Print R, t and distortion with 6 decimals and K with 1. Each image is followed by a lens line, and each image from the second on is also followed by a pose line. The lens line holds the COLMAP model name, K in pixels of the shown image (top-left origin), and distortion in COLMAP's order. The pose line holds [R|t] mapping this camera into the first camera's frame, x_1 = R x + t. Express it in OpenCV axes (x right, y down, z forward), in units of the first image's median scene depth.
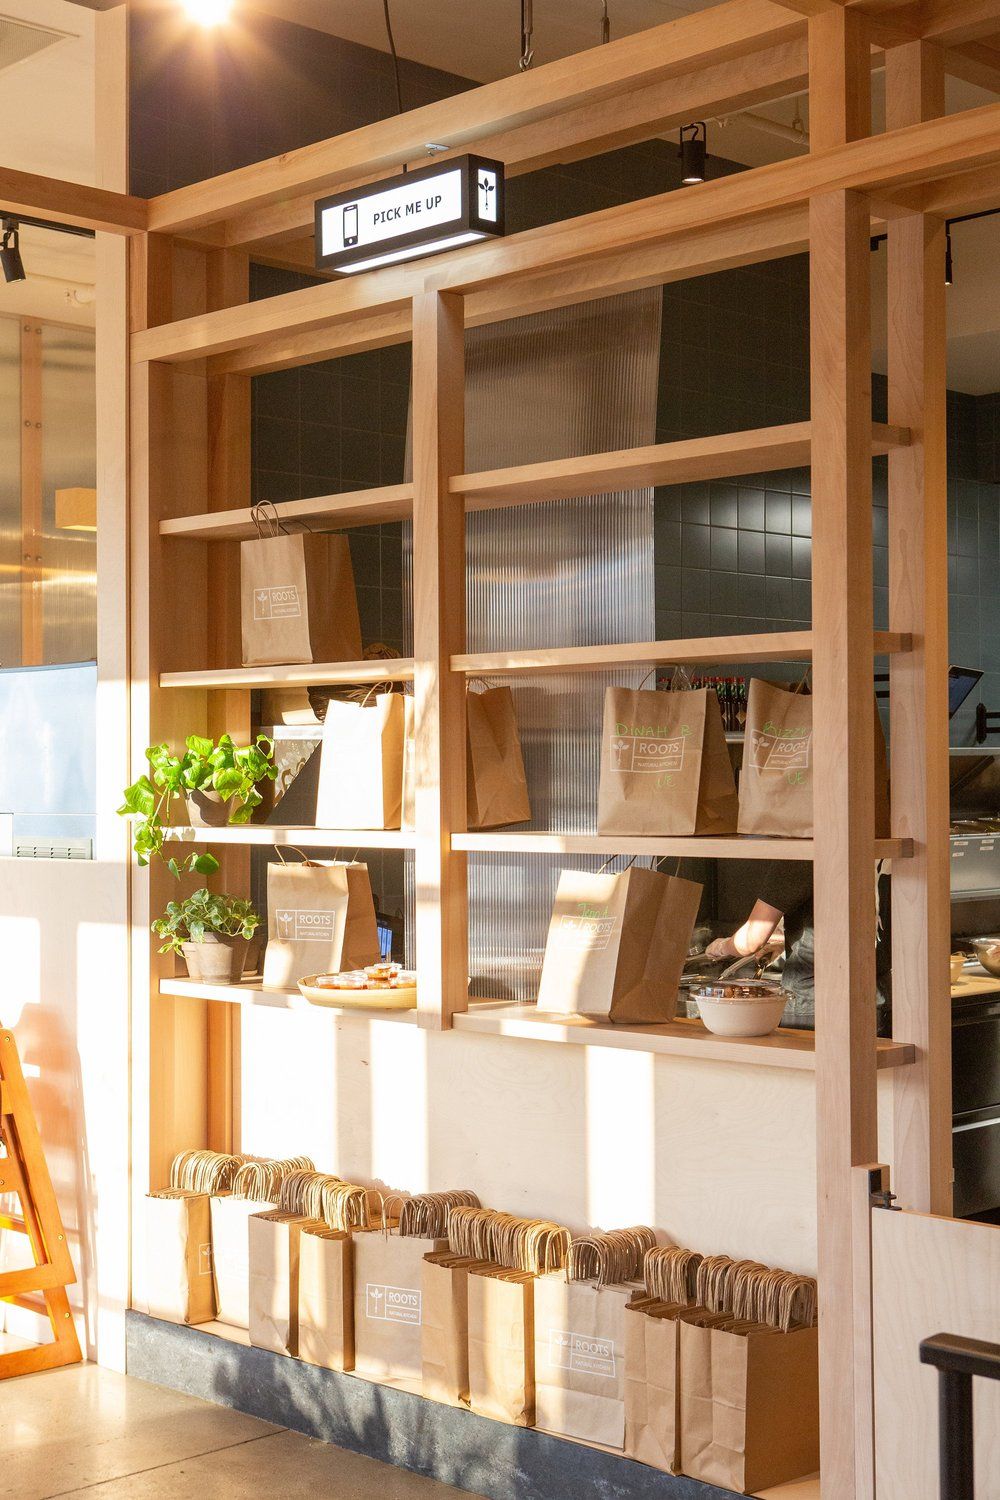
lens RADIAL K [[2195.8, 0, 500.0], [0, 2195.8, 750.0], [0, 0, 1]] dist [0.040208, 0.039908]
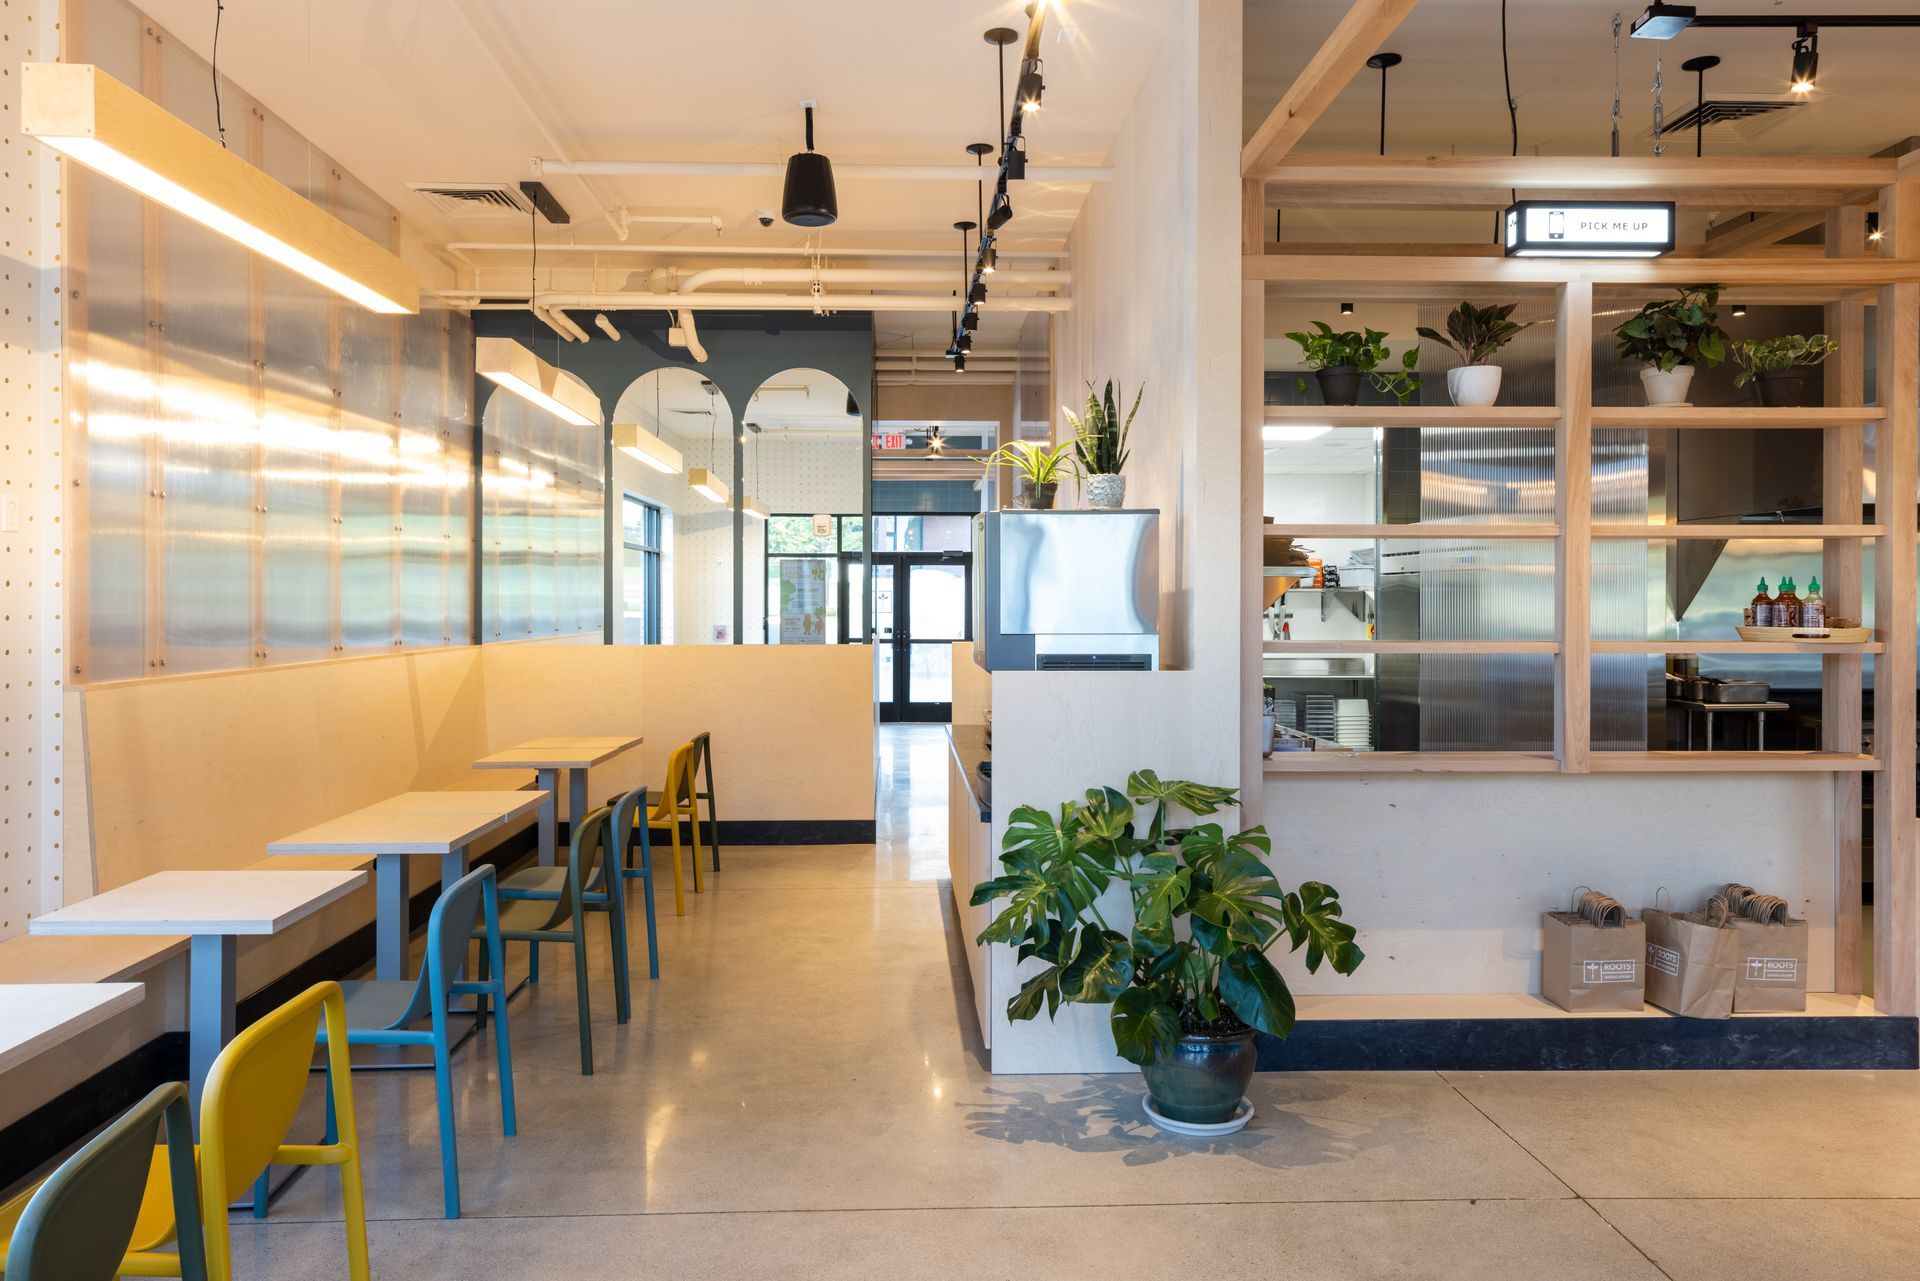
lens RADIAL K [[1259.6, 0, 950.9], [0, 1259.6, 614.3], [0, 0, 1]] dist [0.009910, 0.003522]
pose [[0.673559, 0.009743, 0.739069, -0.958321], [-0.016942, 0.999854, 0.002259, 0.024552], [-0.738939, -0.014043, 0.673625, 0.730806]]
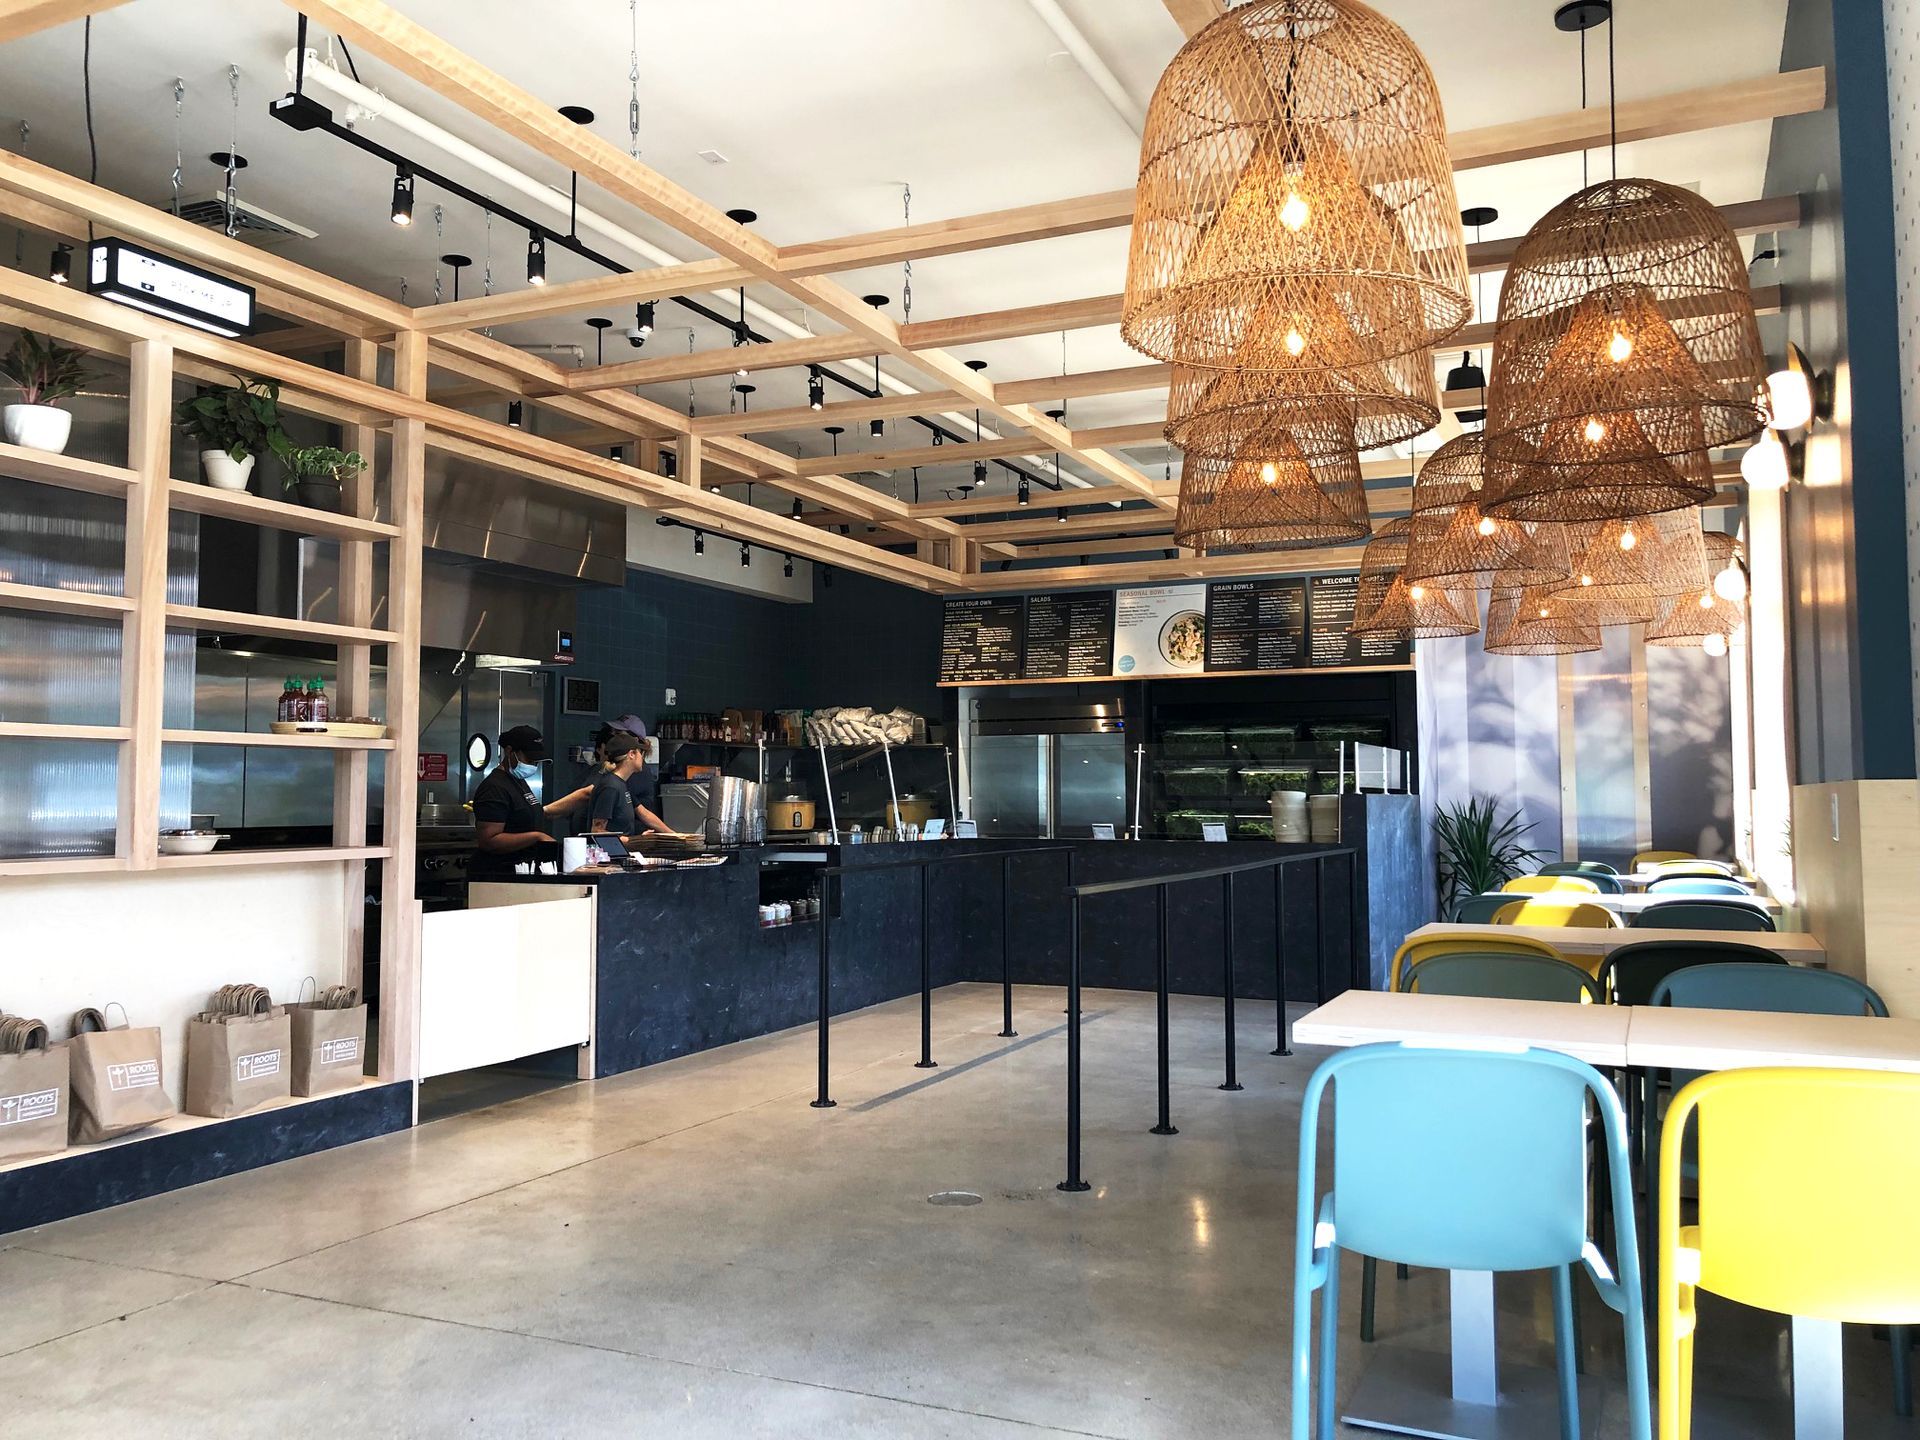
lens RADIAL K [[1571.7, 0, 946.5], [0, 1571.7, 697.9], [0, 0, 1]] dist [0.130254, -0.389062]
pose [[-0.361455, 0.065924, 0.930056, -1.145906], [-0.011248, 0.997116, -0.075049, 0.089413], [-0.932322, -0.037588, -0.359671, 0.889965]]
